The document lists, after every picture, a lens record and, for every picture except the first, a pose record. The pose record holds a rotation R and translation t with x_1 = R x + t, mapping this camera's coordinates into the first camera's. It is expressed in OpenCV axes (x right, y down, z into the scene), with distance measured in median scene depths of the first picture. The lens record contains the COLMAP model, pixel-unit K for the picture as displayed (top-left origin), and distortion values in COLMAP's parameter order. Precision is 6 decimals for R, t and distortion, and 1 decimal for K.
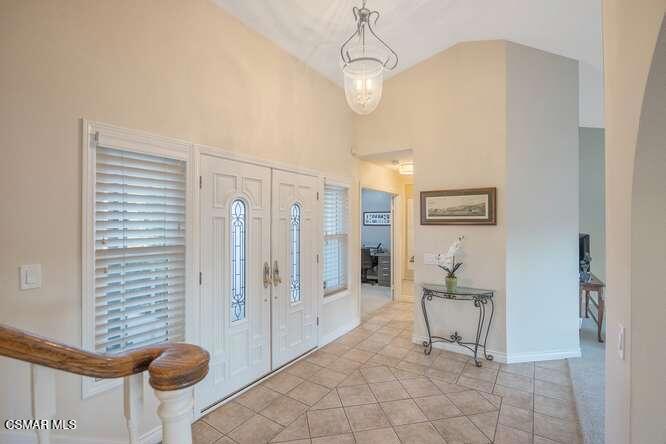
lens RADIAL K [[306.8, 0, 333.0], [0, 306.8, 222.0], [0, 0, 1]] dist [-0.010631, -0.000064]
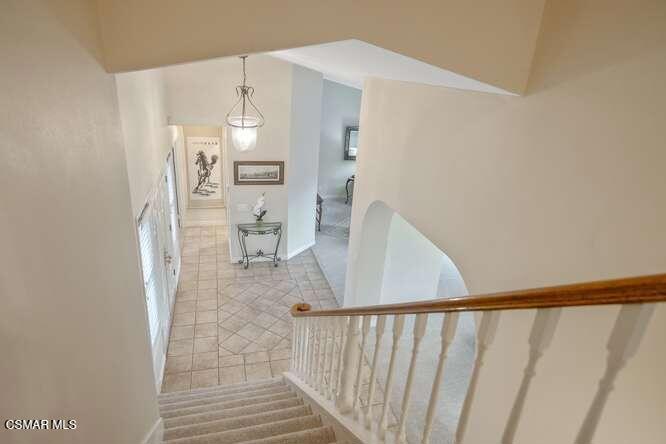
lens RADIAL K [[401.9, 0, 333.0], [0, 401.9, 222.0], [0, 0, 1]] dist [0.000509, 0.000004]
pose [[0.646751, -0.238151, 0.724567, -0.855793], [-0.070396, 0.927307, 0.367623, -0.586388], [-0.759445, -0.288767, 0.582972, -0.477727]]
